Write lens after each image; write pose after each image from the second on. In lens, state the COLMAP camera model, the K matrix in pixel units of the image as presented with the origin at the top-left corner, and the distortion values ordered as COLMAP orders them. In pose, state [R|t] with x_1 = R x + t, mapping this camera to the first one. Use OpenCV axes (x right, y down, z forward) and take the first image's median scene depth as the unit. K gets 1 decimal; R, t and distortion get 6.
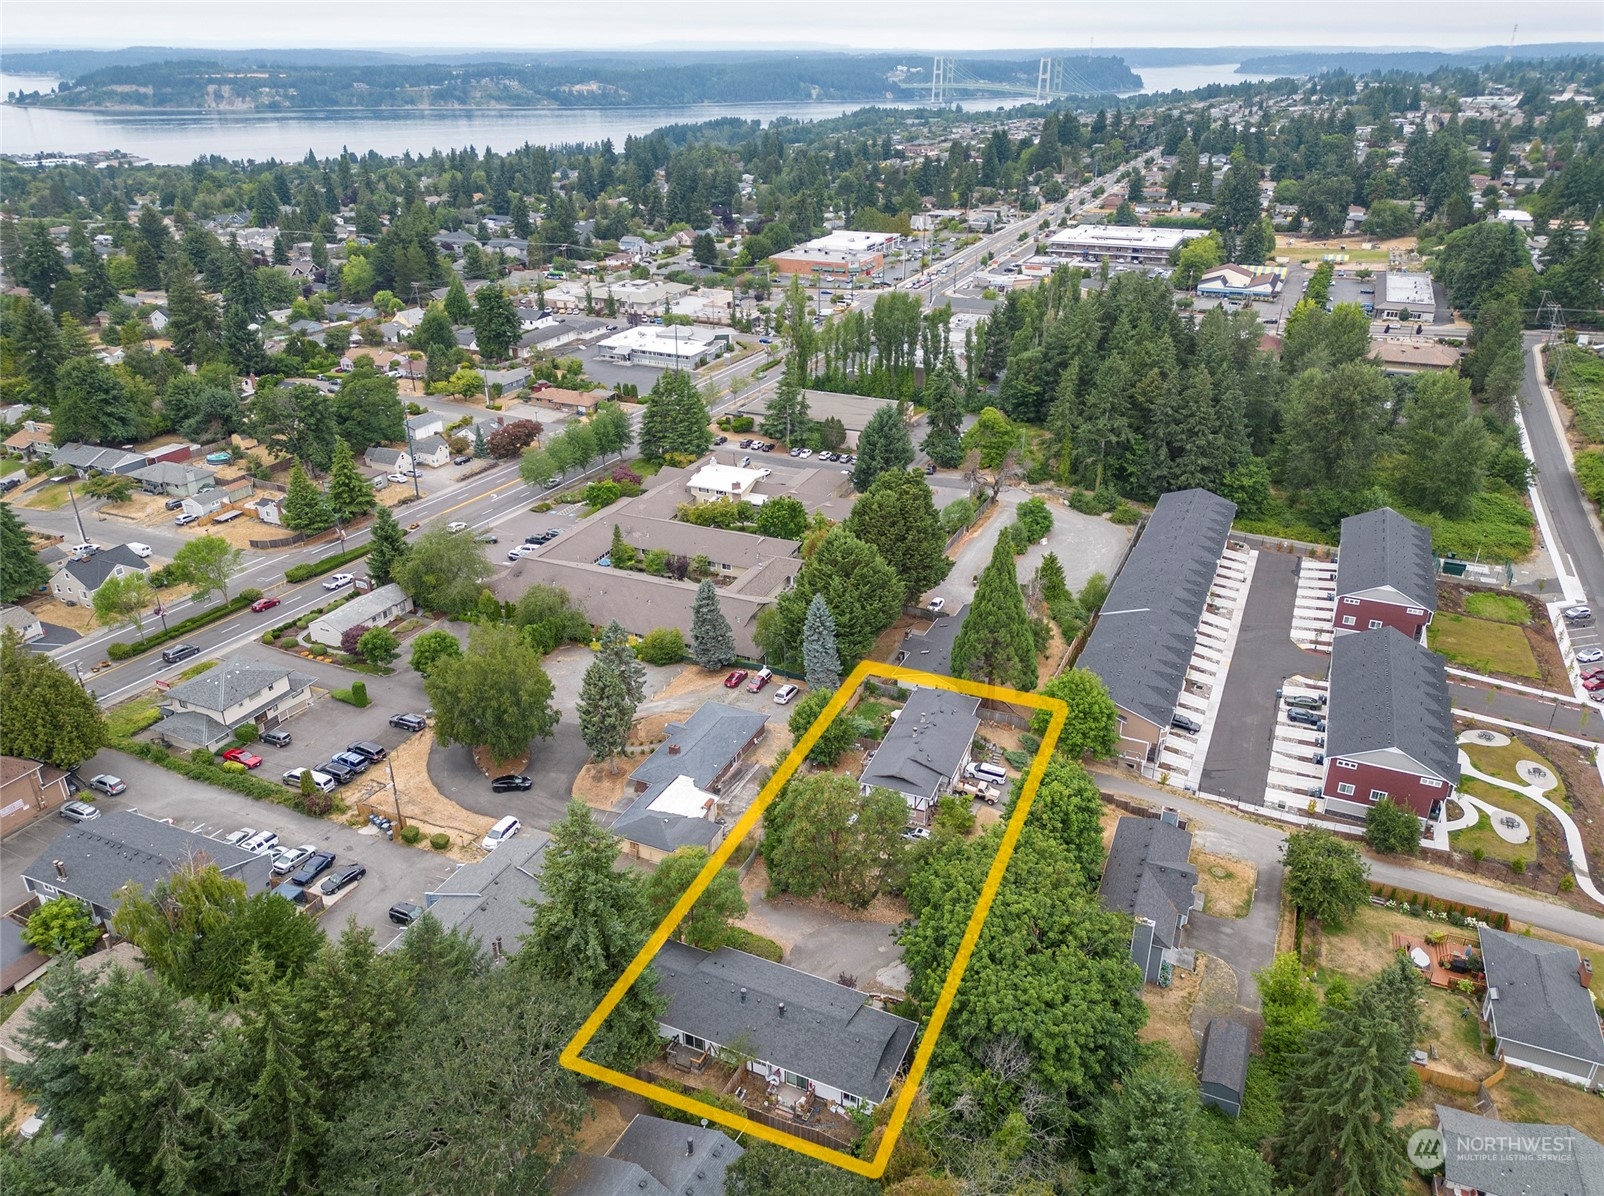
lens RADIAL K [[1120.6, 0, 802.0], [0, 1120.6, 598.0], [0, 0, 1]] dist [0.093856, -0.092193]
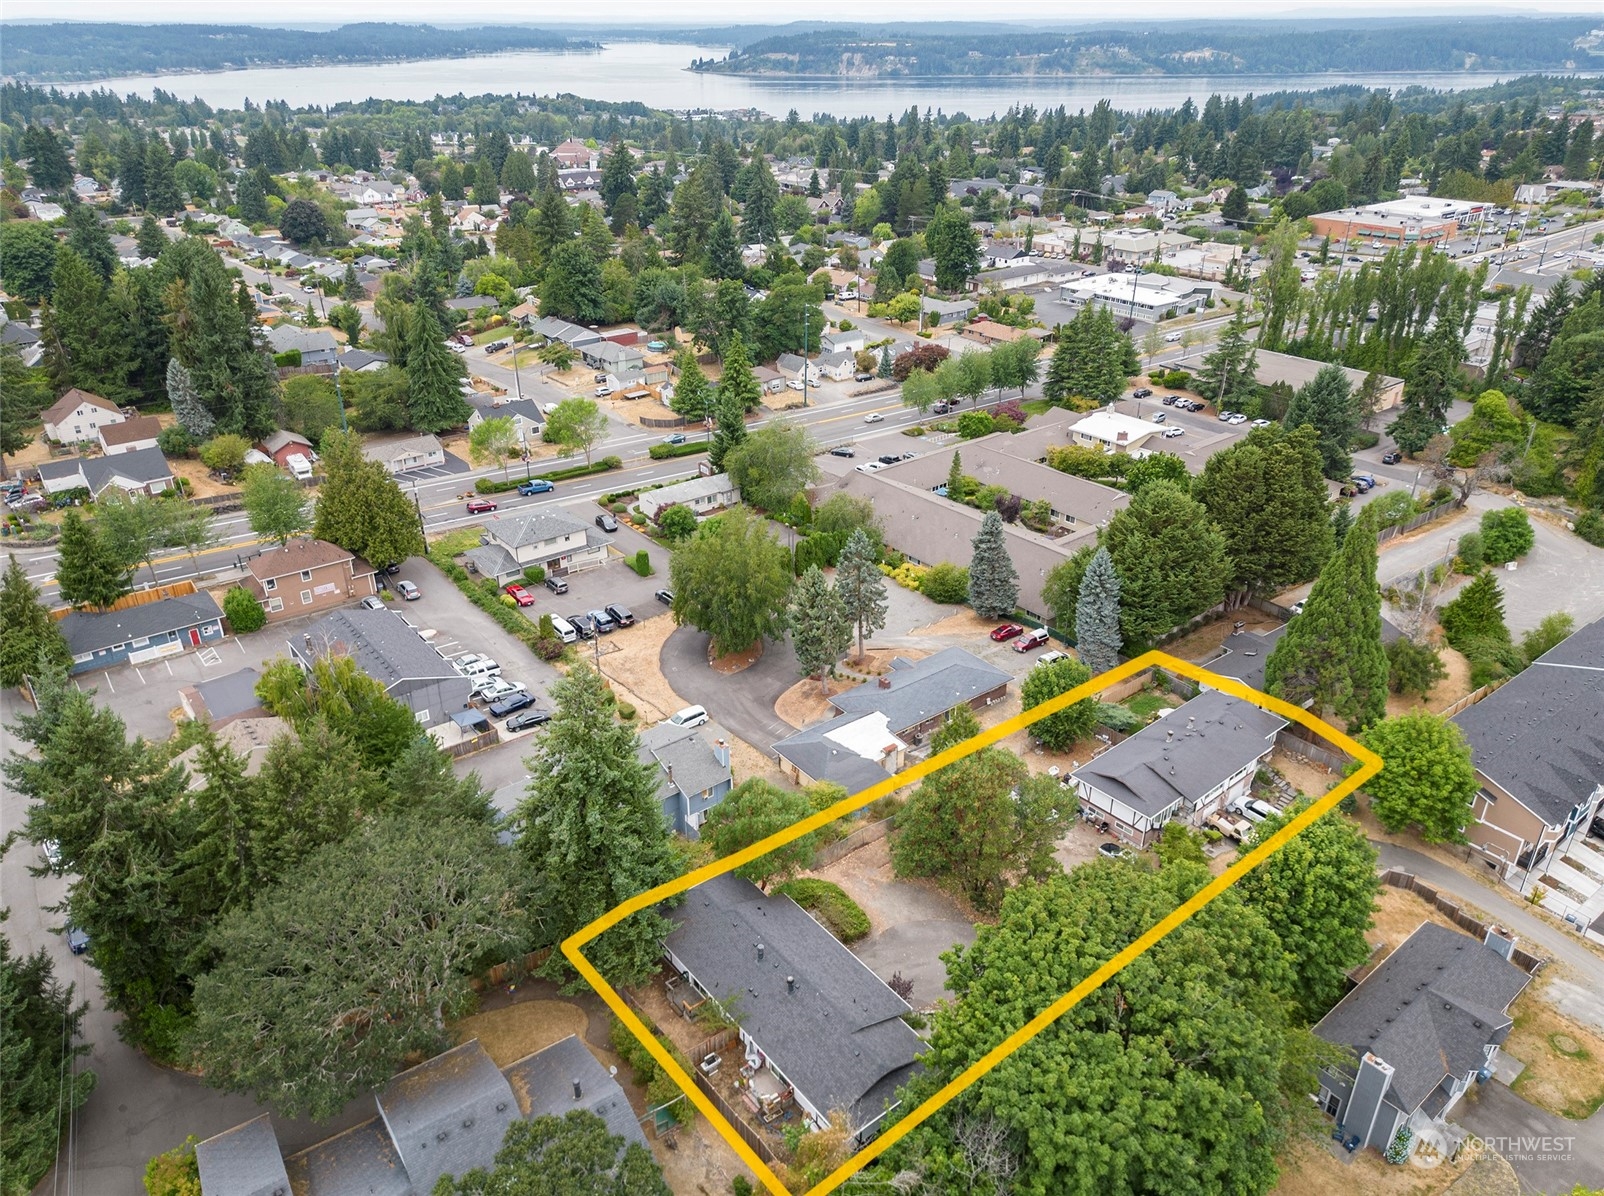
lens RADIAL K [[1121.4, 0, 802.0], [0, 1121.4, 598.0], [0, 0, 1]] dist [0.082758, -0.079446]
pose [[0.888475, 0.208520, -0.408817, 0.104889], [-0.199341, 0.977740, 0.065479, 0.014545], [0.413370, 0.023318, 0.910264, 0.101821]]
